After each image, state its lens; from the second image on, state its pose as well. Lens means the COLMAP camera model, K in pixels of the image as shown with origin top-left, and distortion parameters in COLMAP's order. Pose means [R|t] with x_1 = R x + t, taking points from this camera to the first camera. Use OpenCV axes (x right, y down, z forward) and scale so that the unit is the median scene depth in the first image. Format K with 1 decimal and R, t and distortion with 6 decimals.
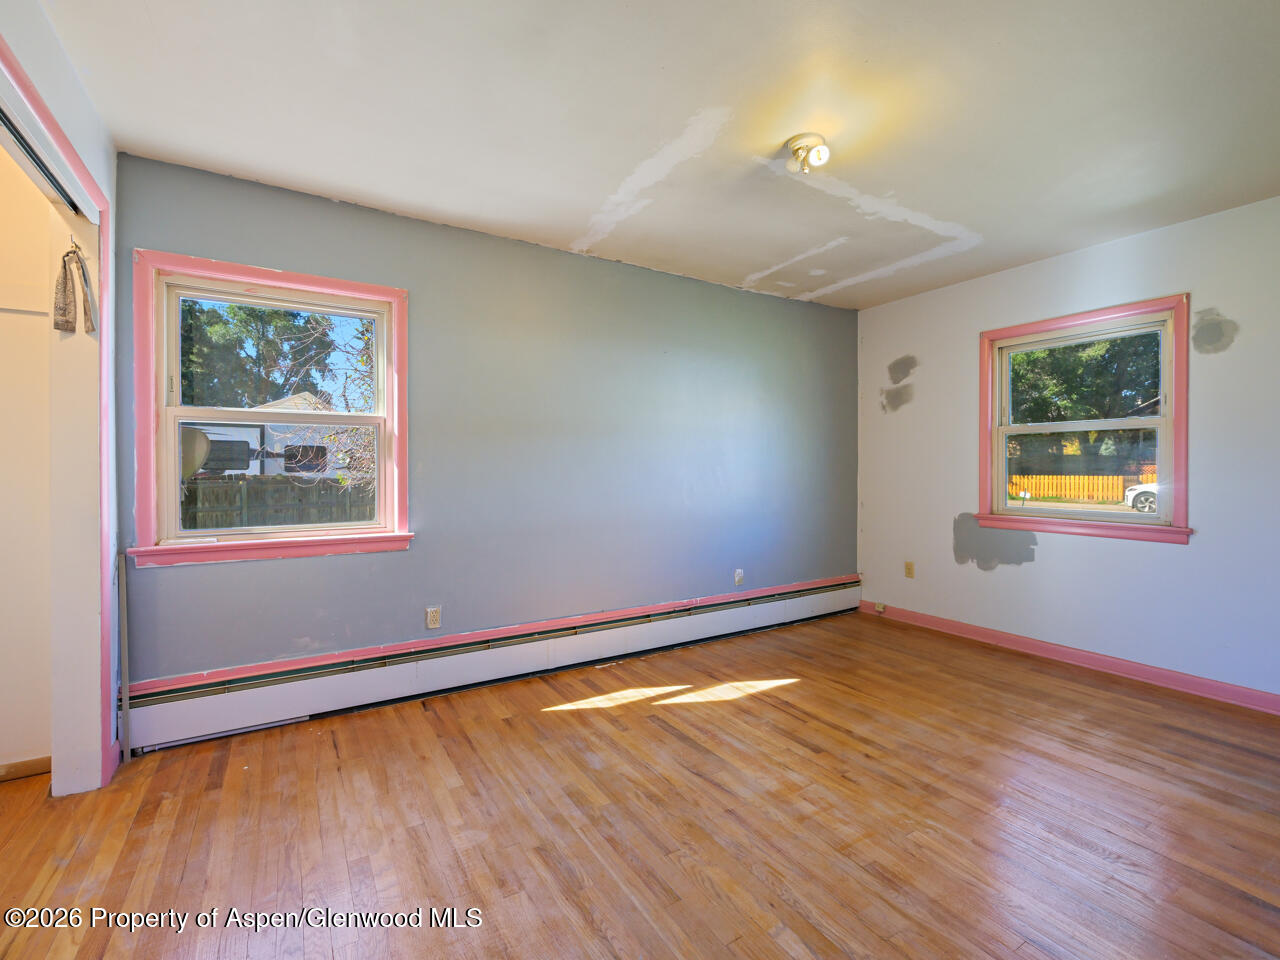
lens RADIAL K [[577.9, 0, 640.0], [0, 577.9, 472.9], [0, 0, 1]] dist [-0.000798, -0.000088]
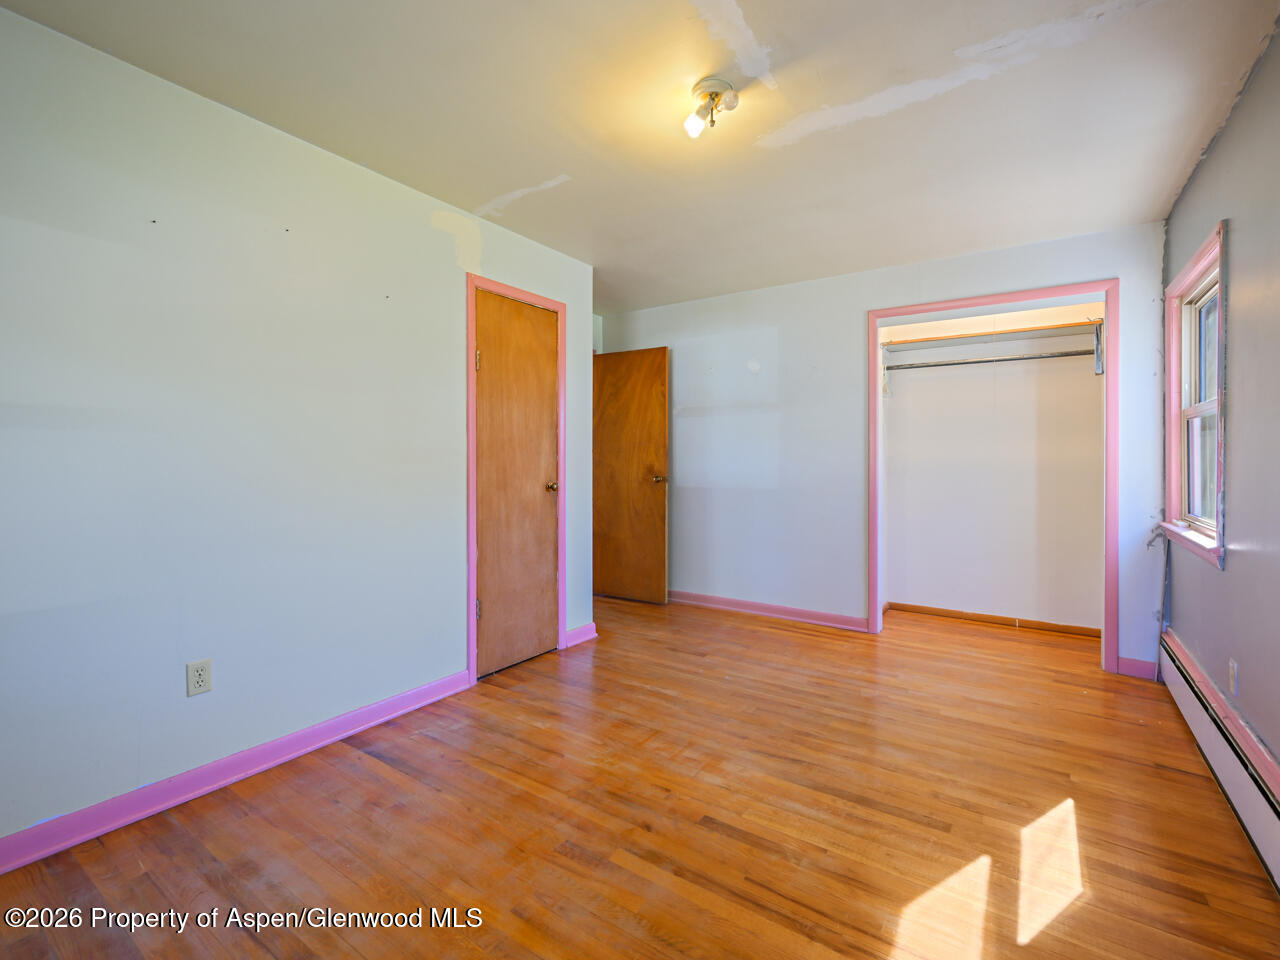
lens RADIAL K [[577.9, 0, 640.7], [0, 577.9, 467.8], [0, 0, 1]] dist [-0.000798, -0.000088]
pose [[-0.913082, 0.008152, -0.407695, 0.728152], [-0.002906, 0.999645, 0.026495, -0.019470], [0.407767, 0.025377, -0.912733, 1.721411]]
